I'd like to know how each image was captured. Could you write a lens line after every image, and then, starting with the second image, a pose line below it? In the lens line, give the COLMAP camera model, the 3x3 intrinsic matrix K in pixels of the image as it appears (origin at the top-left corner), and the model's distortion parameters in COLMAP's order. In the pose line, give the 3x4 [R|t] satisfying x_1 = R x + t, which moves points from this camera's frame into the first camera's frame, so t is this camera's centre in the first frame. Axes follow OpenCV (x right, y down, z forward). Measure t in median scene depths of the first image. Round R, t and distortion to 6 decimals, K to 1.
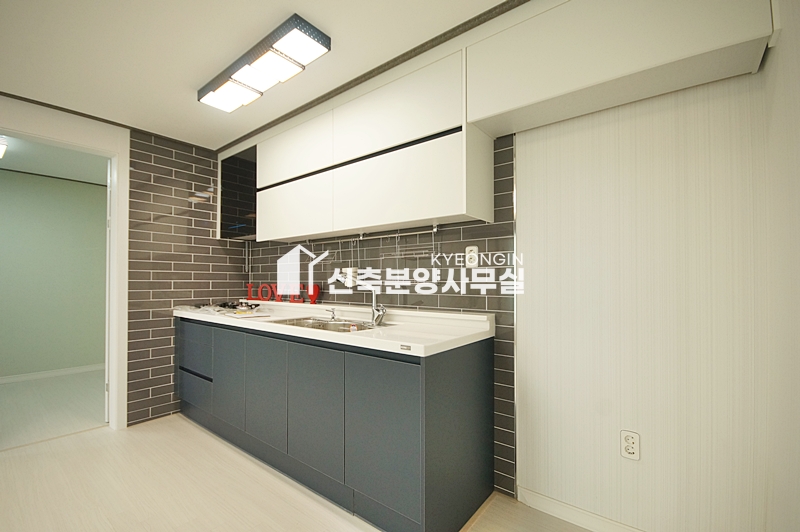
lens RADIAL K [[348.8, 0, 398.4], [0, 348.8, 265.0], [0, 0, 1]] dist [-0.007565, -0.001169]
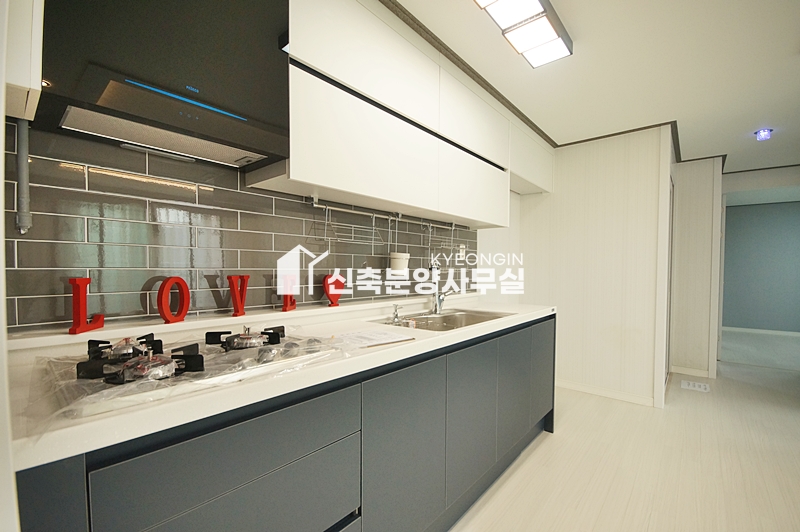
lens RADIAL K [[348.8, 0, 400.0], [0, 348.8, 270.7], [0, 0, 1]] dist [-0.007565, -0.001169]
pose [[0.041423, 0.002892, 0.999137, -0.956442], [-0.038494, 0.999258, -0.001296, 0.049957], [-0.998400, -0.038407, 0.041504, 0.960793]]
